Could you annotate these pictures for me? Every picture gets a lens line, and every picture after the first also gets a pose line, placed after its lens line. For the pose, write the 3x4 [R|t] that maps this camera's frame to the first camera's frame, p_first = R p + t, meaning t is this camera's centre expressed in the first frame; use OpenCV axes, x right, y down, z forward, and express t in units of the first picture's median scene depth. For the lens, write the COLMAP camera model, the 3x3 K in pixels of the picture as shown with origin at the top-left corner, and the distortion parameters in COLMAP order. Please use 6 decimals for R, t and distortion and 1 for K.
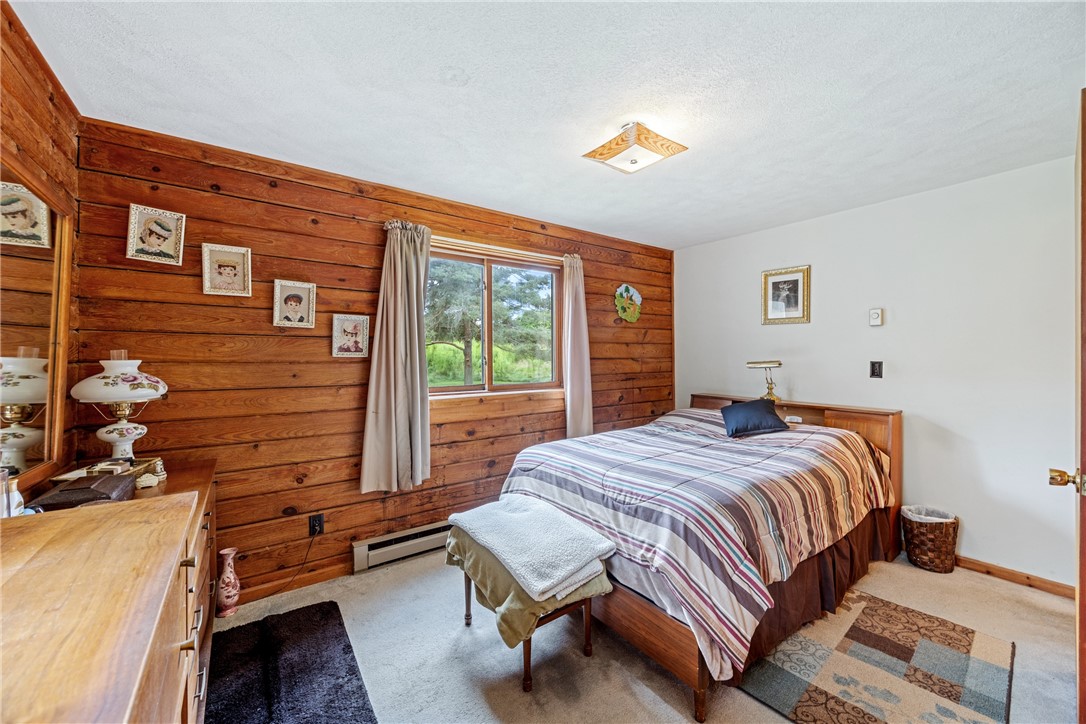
lens RADIAL K [[420.6, 0, 544.0], [0, 420.6, 357.2], [0, 0, 1]] dist [-0.005350, 0.000073]
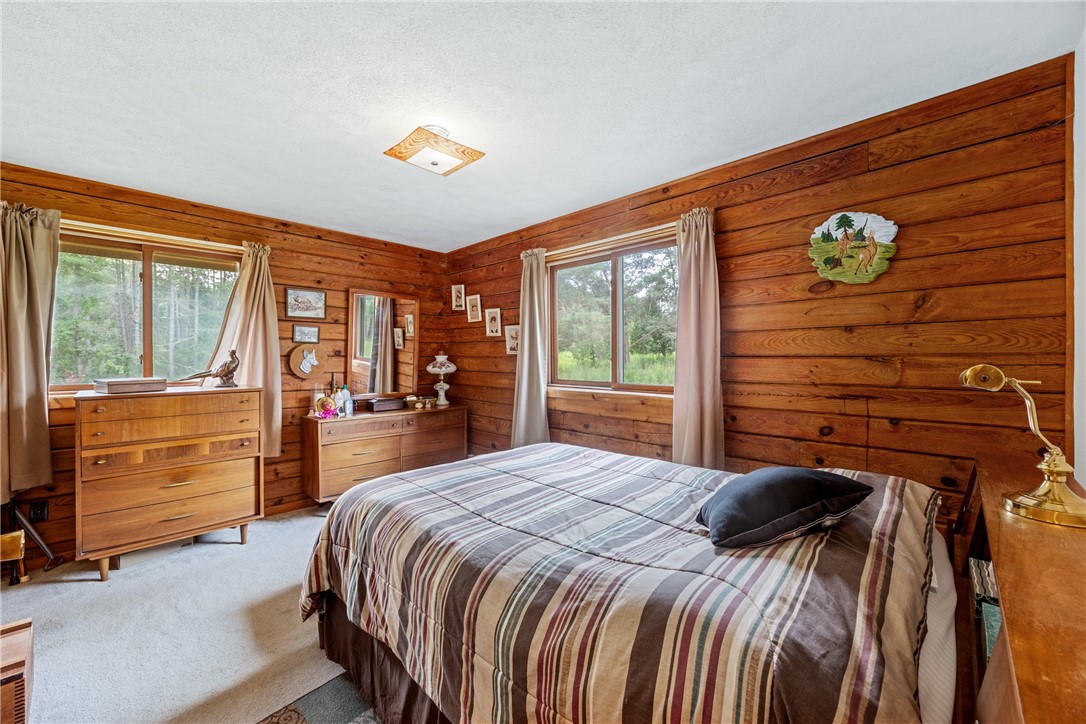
lens RADIAL K [[420.6, 0, 546.4], [0, 420.6, 361.4], [0, 0, 1]] dist [-0.005350, 0.000073]
pose [[0.161644, 0.014362, -0.986745, 0.808121], [-0.001430, 0.999896, 0.014319, 0.003167], [0.986848, -0.000903, 0.161647, 0.697666]]
